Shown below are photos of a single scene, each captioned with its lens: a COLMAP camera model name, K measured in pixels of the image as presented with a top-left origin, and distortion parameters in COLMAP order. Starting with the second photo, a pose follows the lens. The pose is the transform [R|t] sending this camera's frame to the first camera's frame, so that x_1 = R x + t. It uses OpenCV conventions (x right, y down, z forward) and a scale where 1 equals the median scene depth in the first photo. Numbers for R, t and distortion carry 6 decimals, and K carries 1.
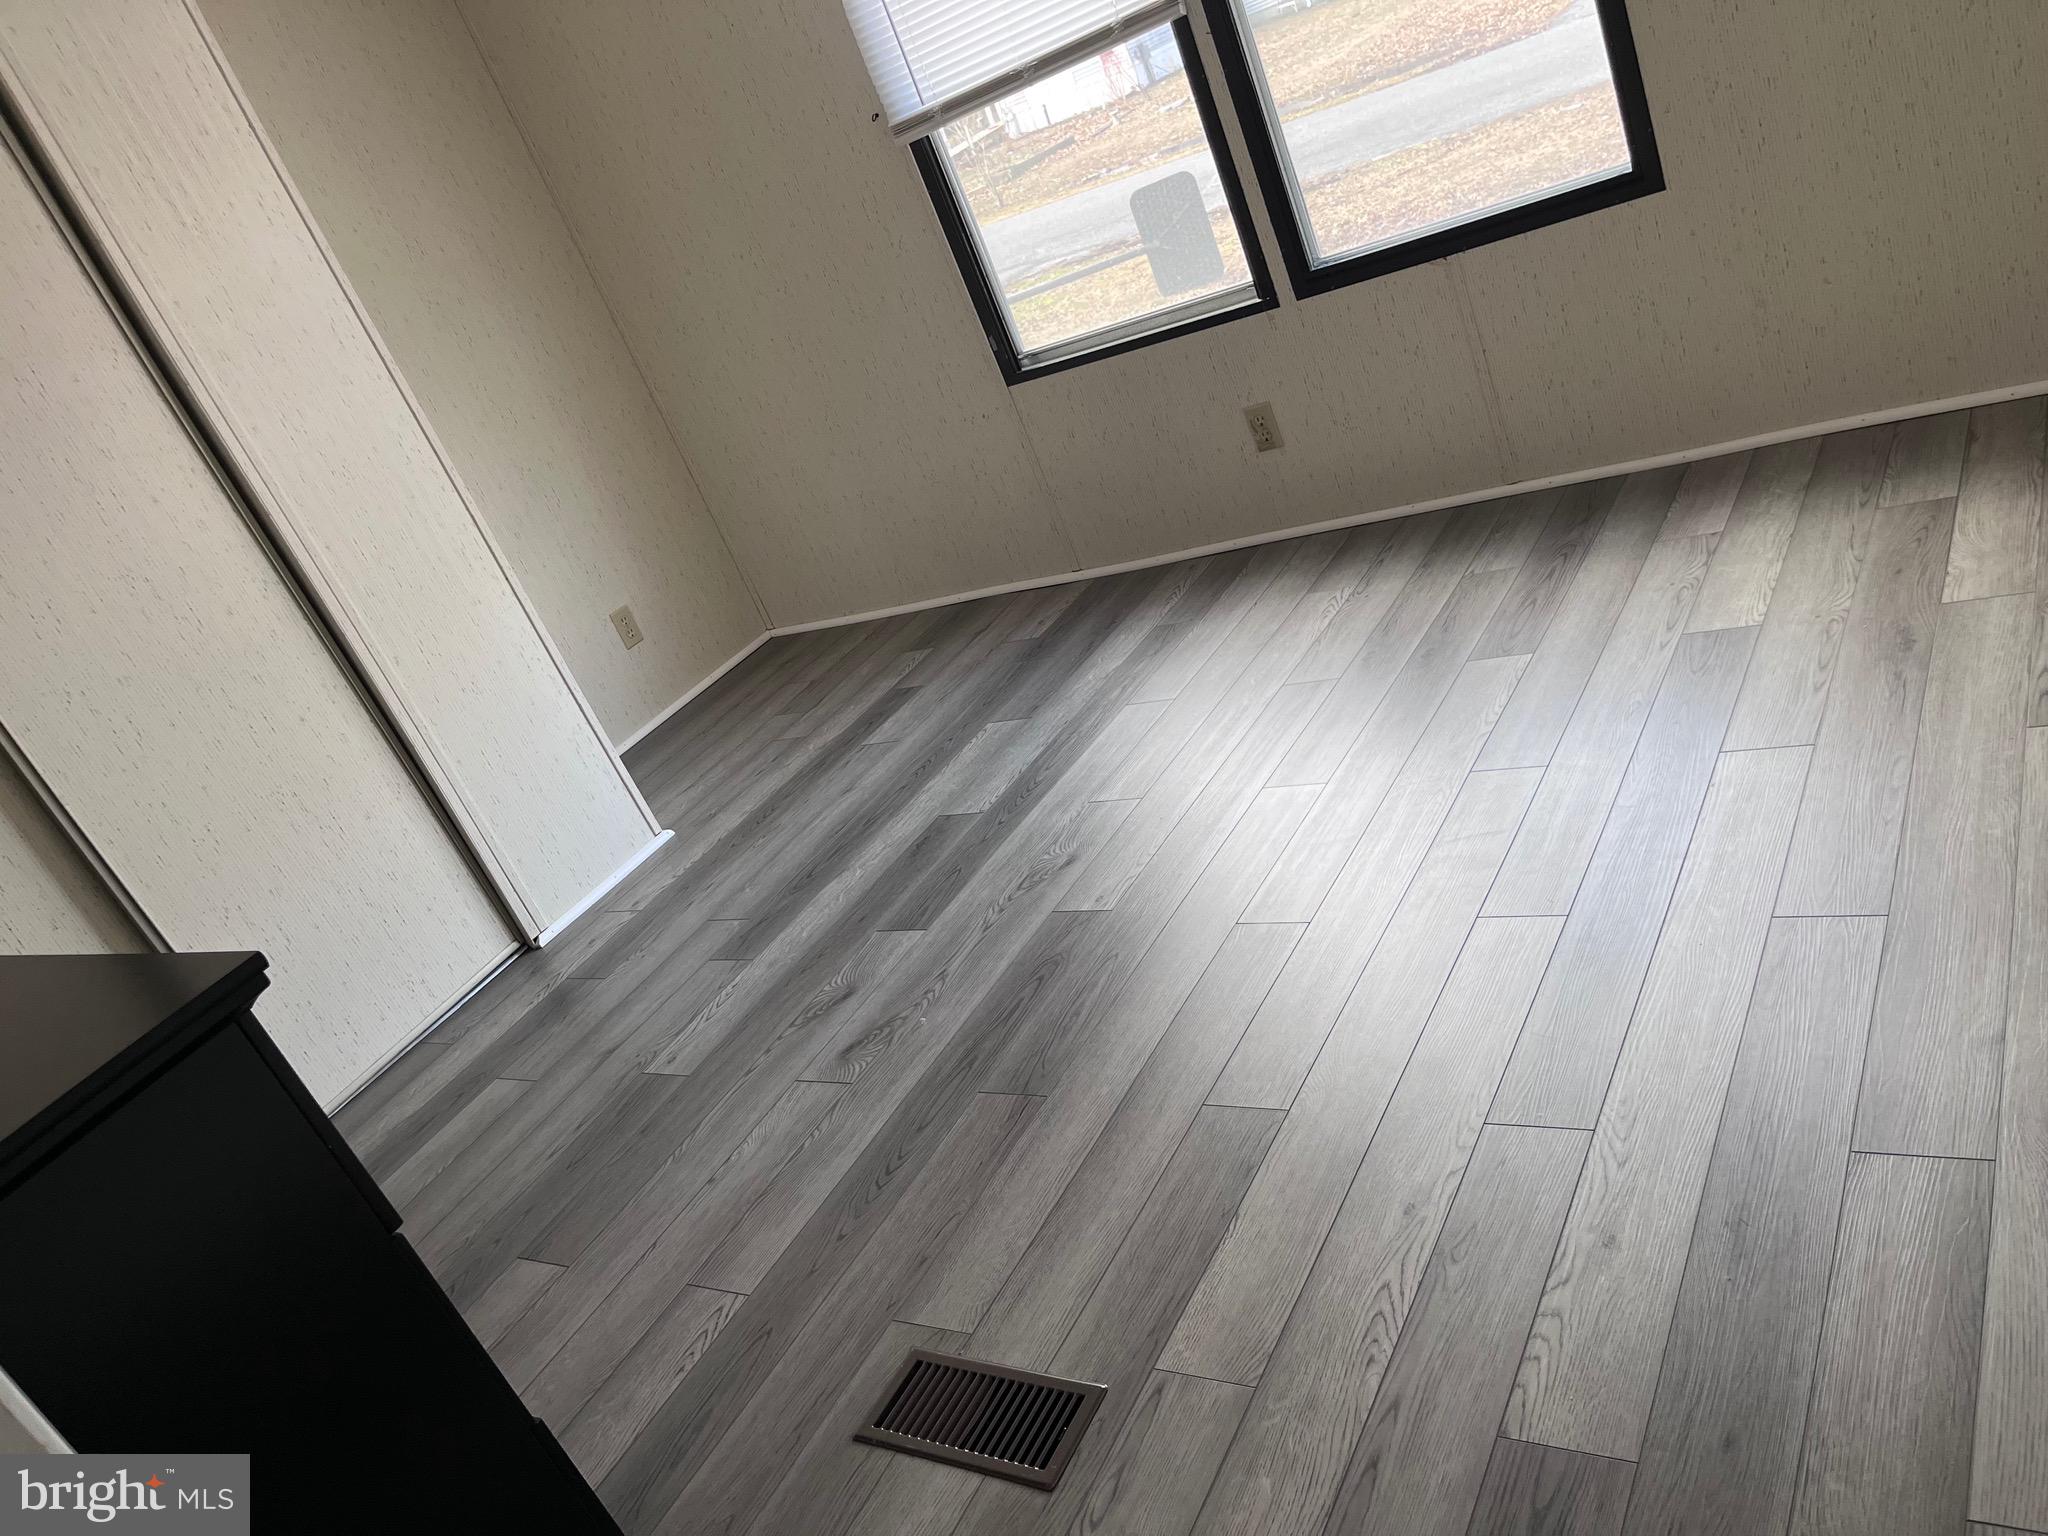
lens RADIAL K [[1553.3, 0, 1026.2], [0, 1553.3, 742.7], [0, 0, 1]] dist [0.025512, -0.003377]
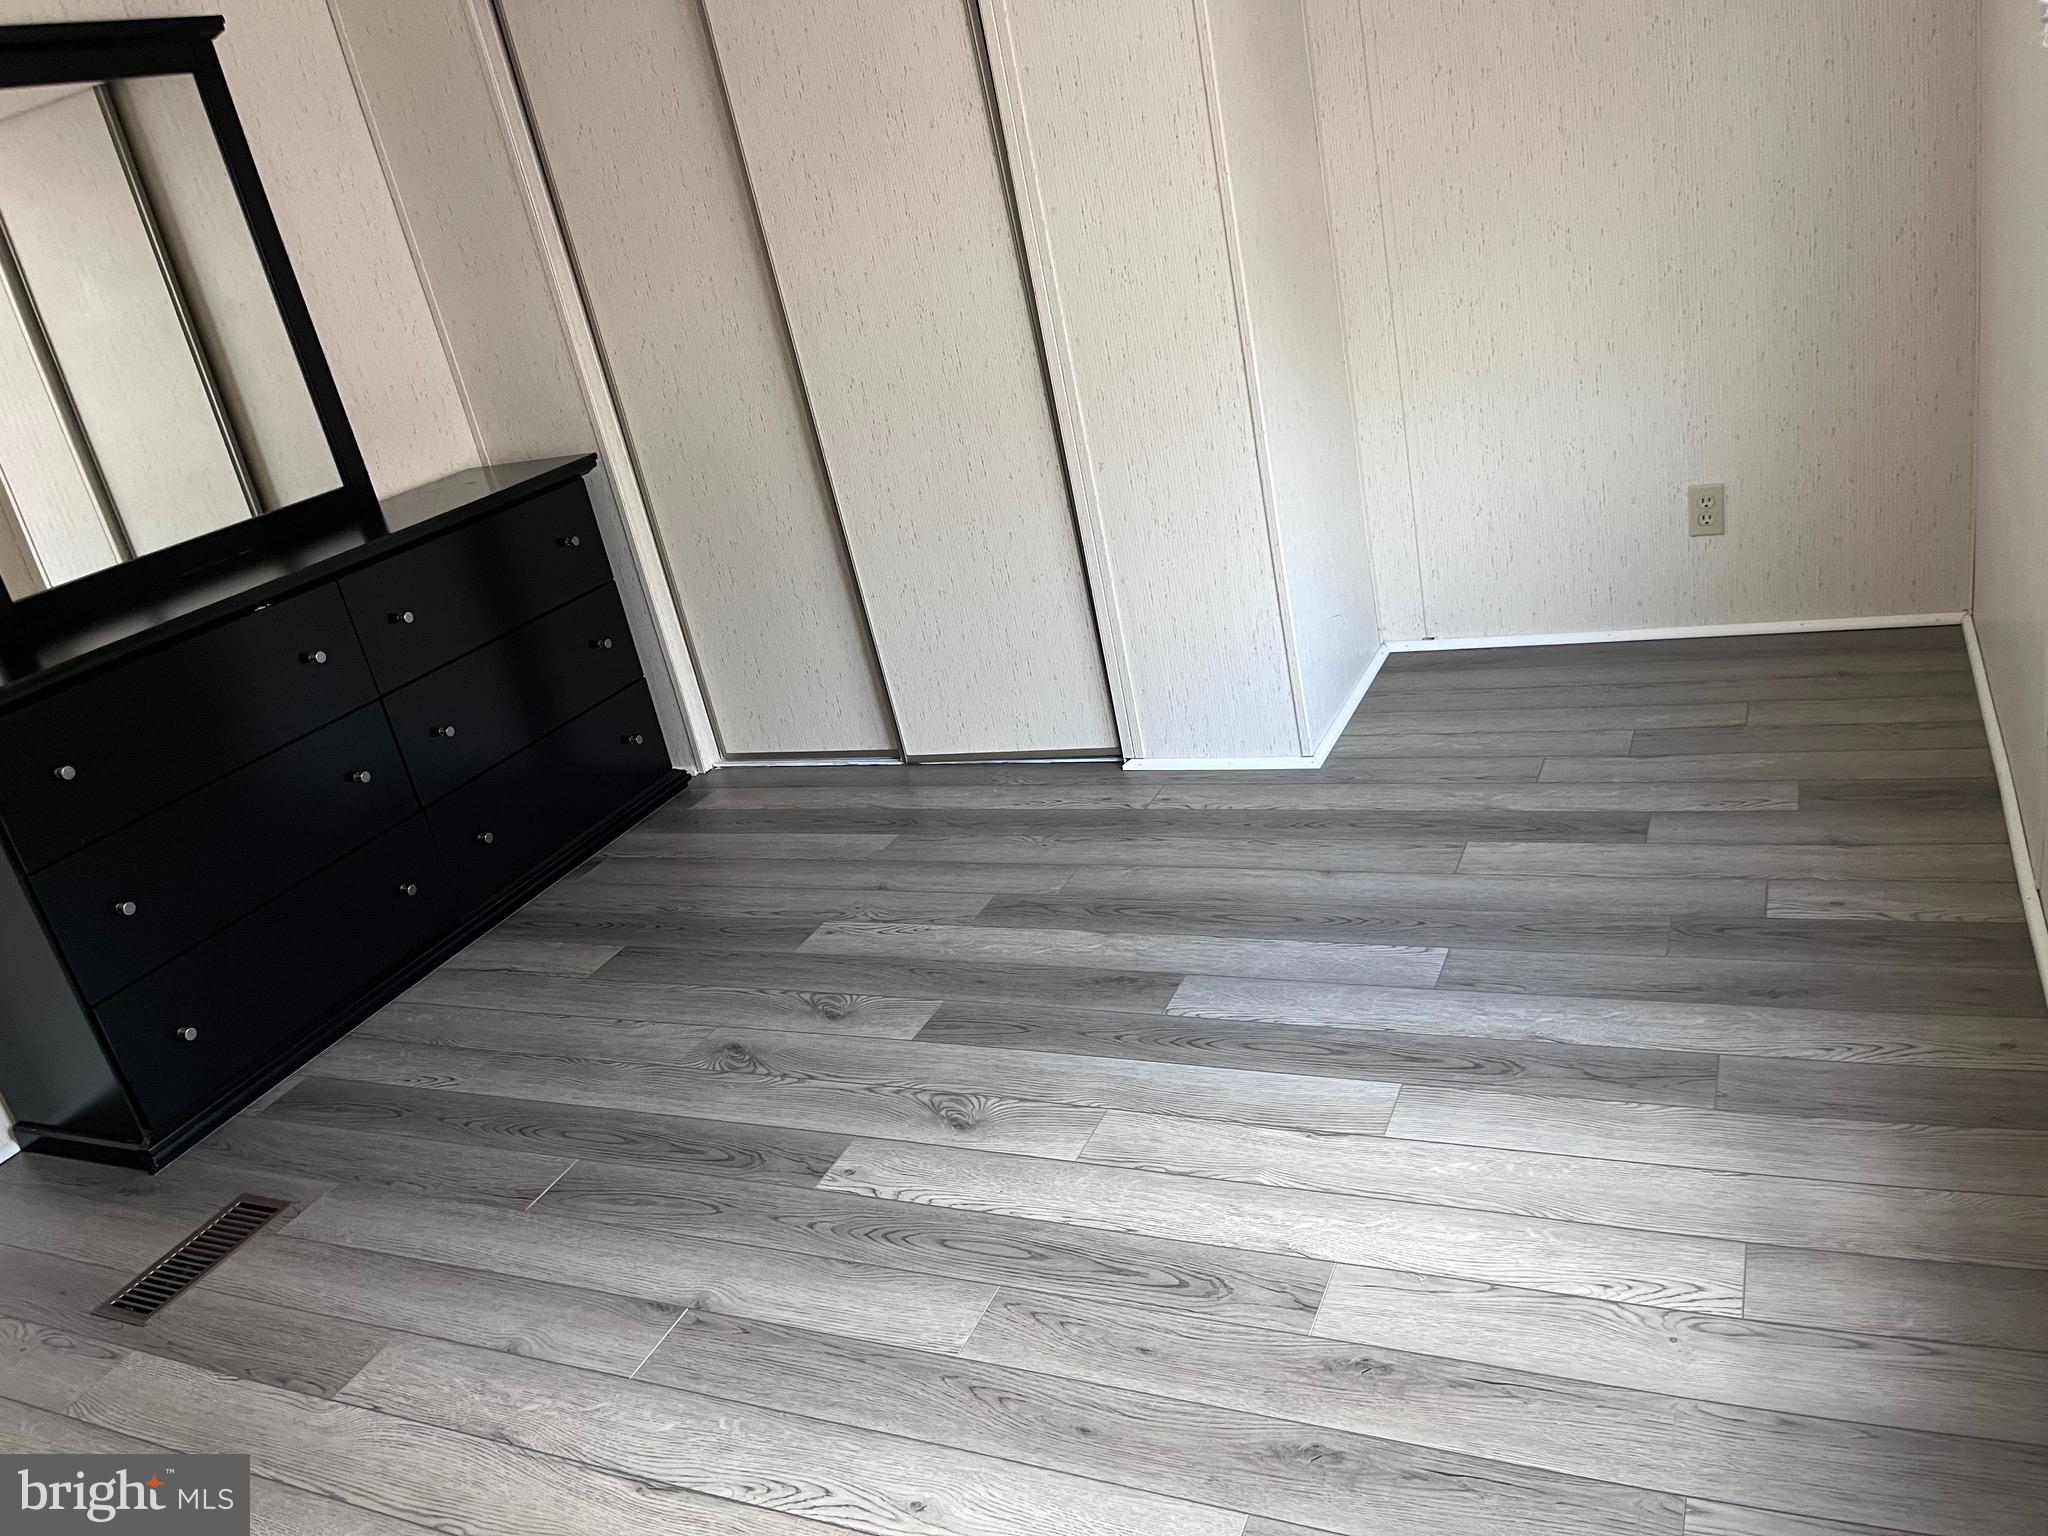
lens RADIAL K [[1553.3, 0, 1026.2], [0, 1553.3, 742.7], [0, 0, 1]] dist [0.025512, -0.003377]
pose [[0.172768, 0.648425, -0.741415, 0.450799], [-0.250679, 0.756894, 0.603549, -0.512264], [0.952529, 0.081583, 0.293314, 0.675253]]
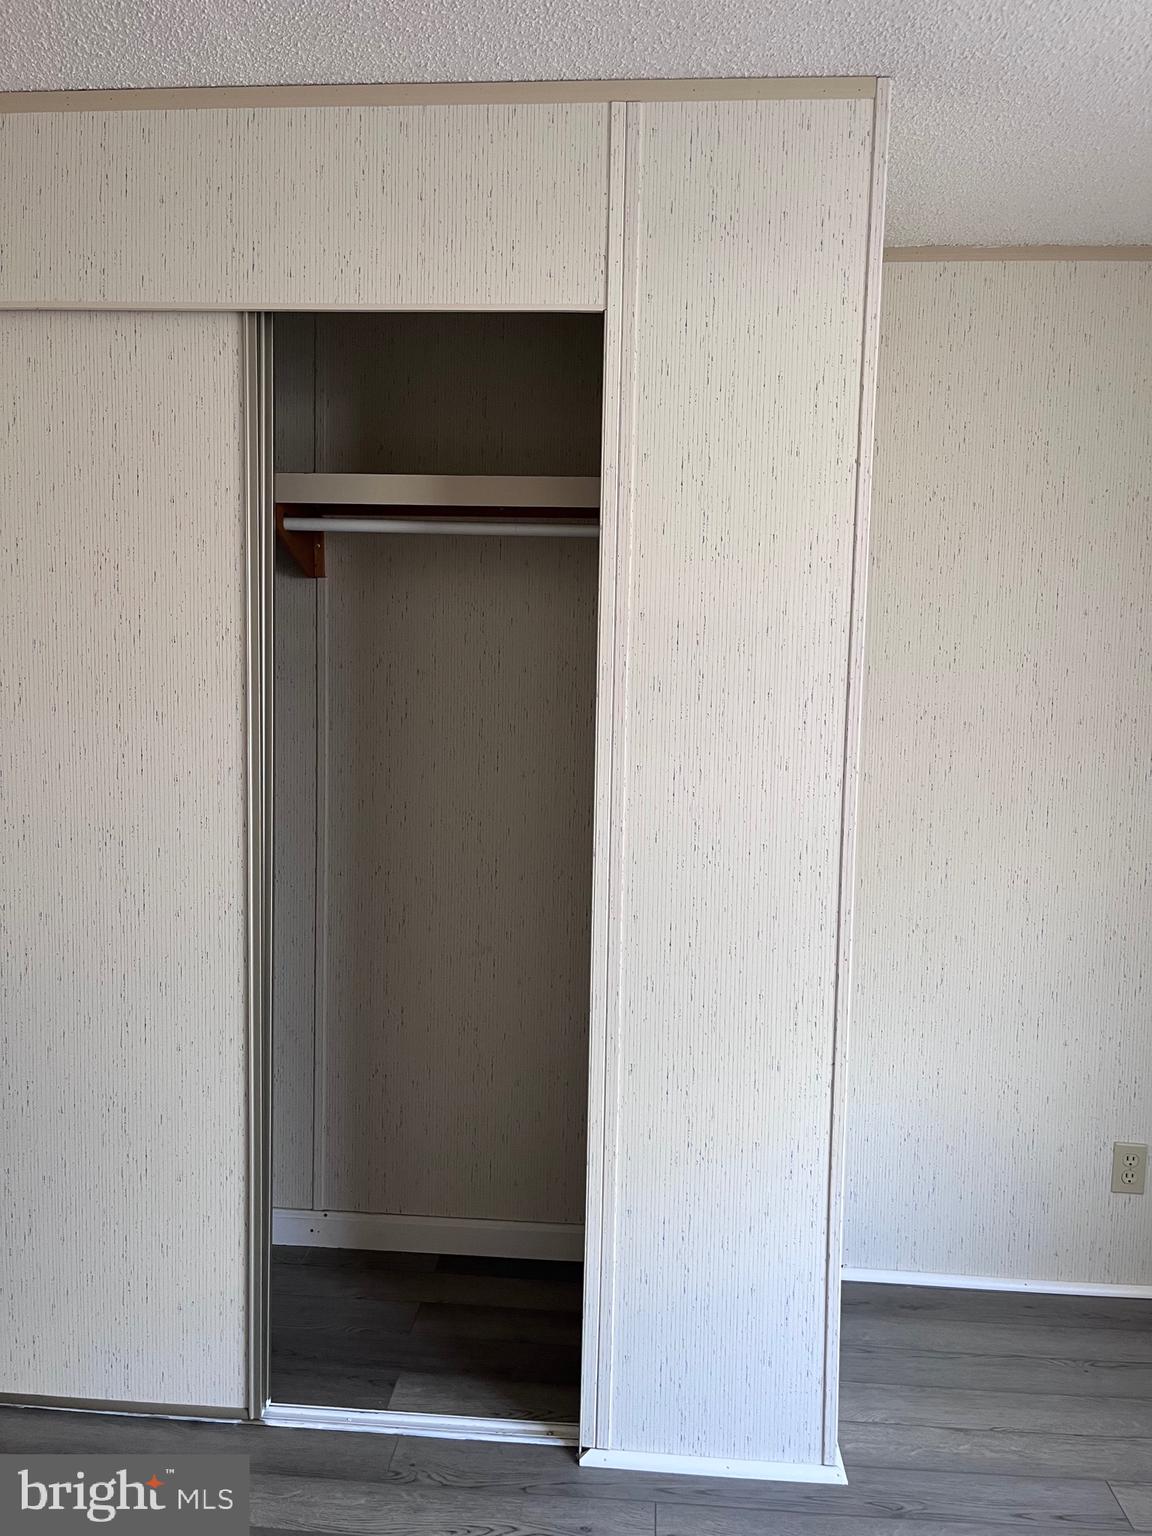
lens RADIAL K [[1165.0, 0, 576.0], [0, 1165.0, 768.0], [0, 0, 1]] dist [0.025512, -0.003377]
pose [[0.424531, 0.439089, -0.791817, 0.002910], [-0.531071, 0.829057, 0.175008, -0.276947], [0.733305, 0.346215, 0.585148, 0.562371]]
